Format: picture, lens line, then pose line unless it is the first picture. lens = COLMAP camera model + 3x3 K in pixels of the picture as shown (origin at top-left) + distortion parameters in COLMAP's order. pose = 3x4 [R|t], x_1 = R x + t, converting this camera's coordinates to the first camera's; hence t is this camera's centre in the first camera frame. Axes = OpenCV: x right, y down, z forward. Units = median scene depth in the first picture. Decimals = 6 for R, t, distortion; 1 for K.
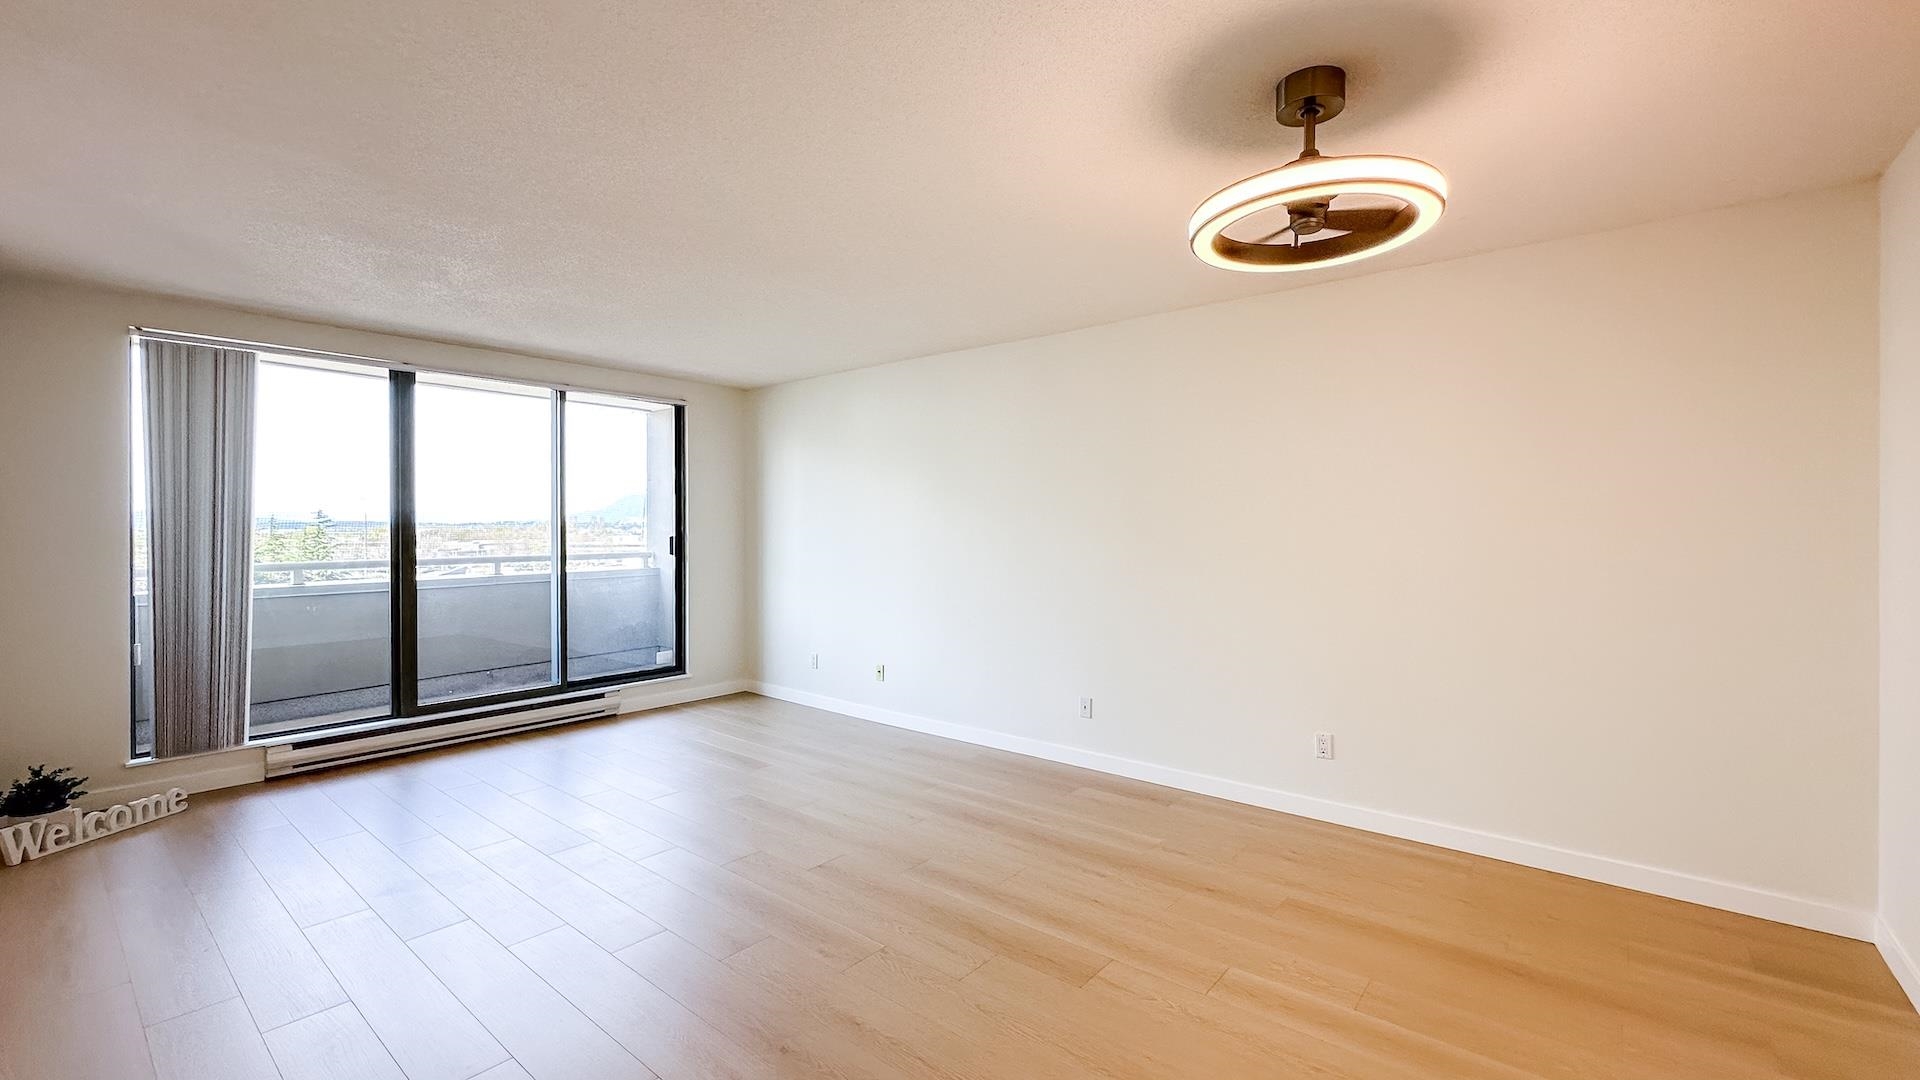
lens RADIAL K [[788.3, 0, 954.5], [0, 788.3, 529.9], [0, 0, 1]] dist [-0.003595, -0.000286]
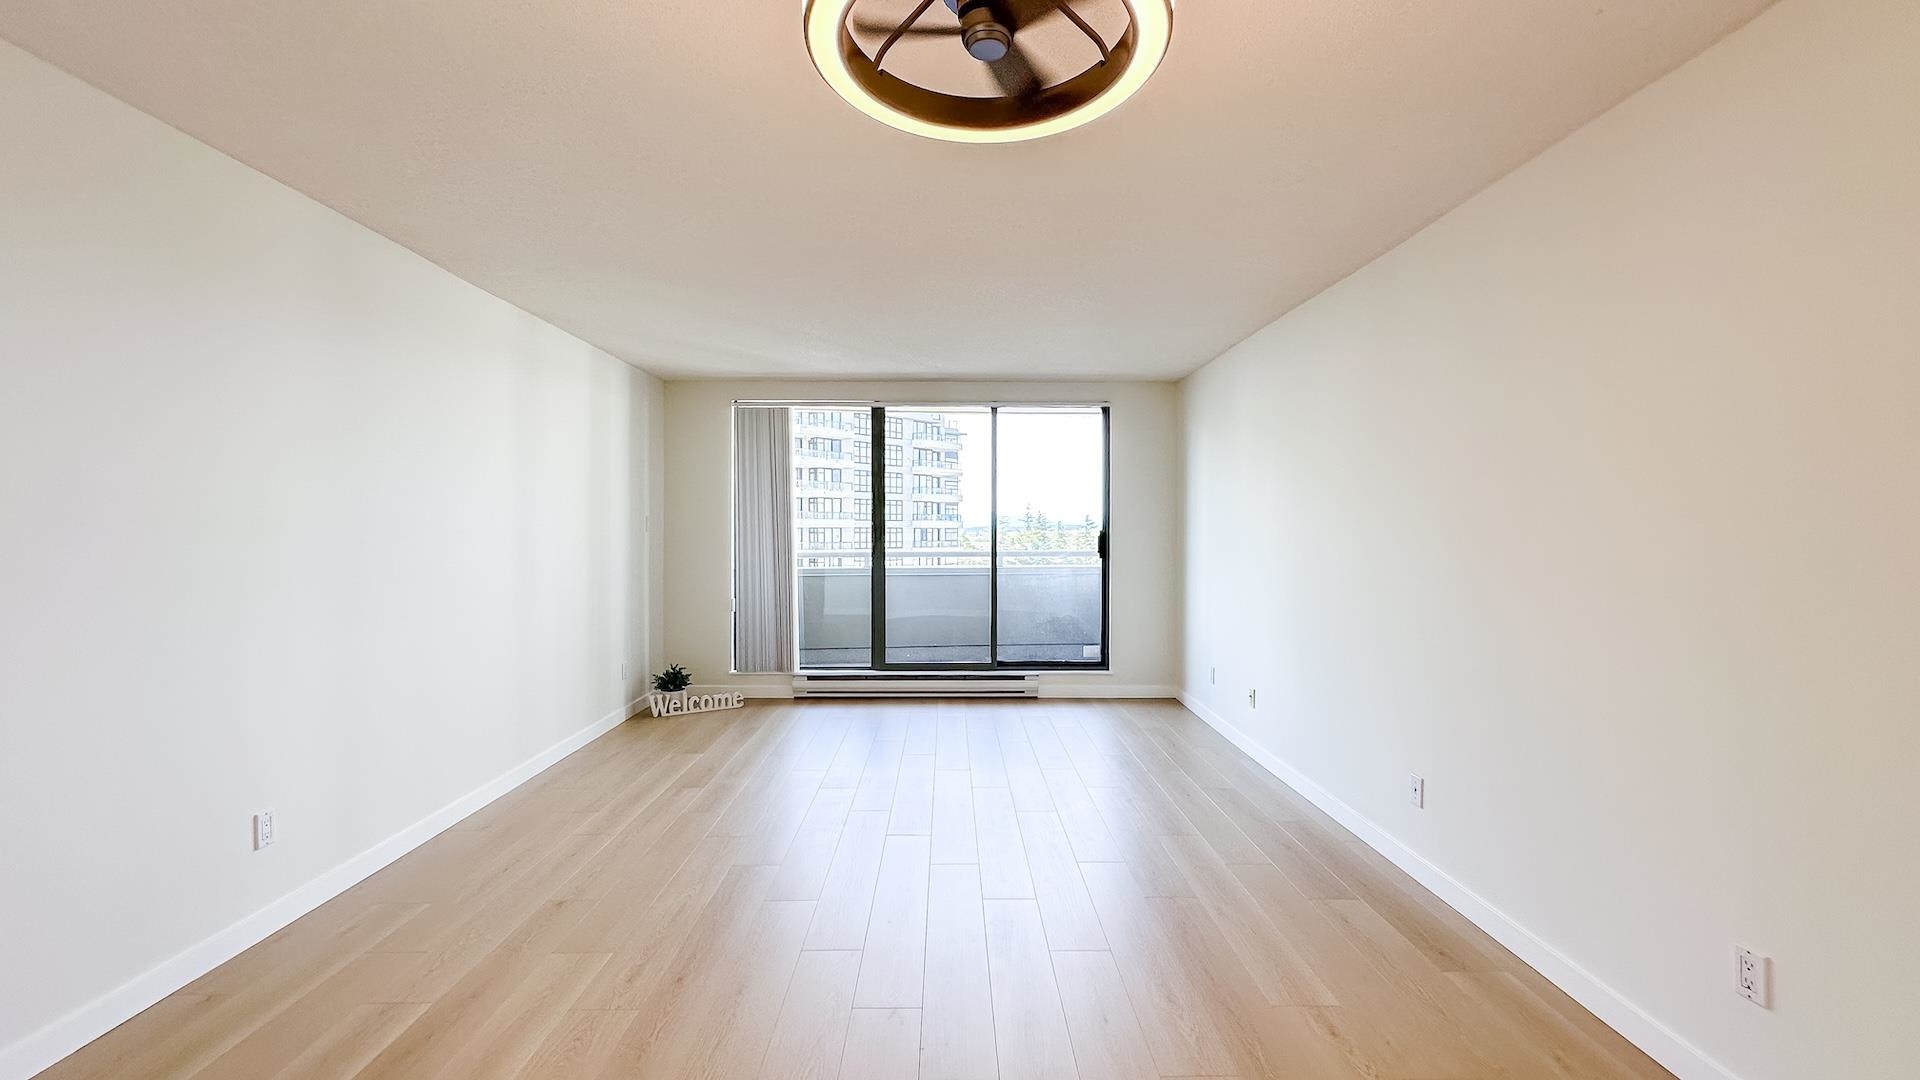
lens RADIAL K [[788.3, 0, 957.9], [0, 788.3, 540.2], [0, 0, 1]] dist [-0.003595, -0.000286]
pose [[0.651572, 0.011731, -0.758496, 0.350622], [-0.003693, 0.999918, 0.012293, 0.002669], [0.758578, -0.005209, 0.651562, 0.217954]]
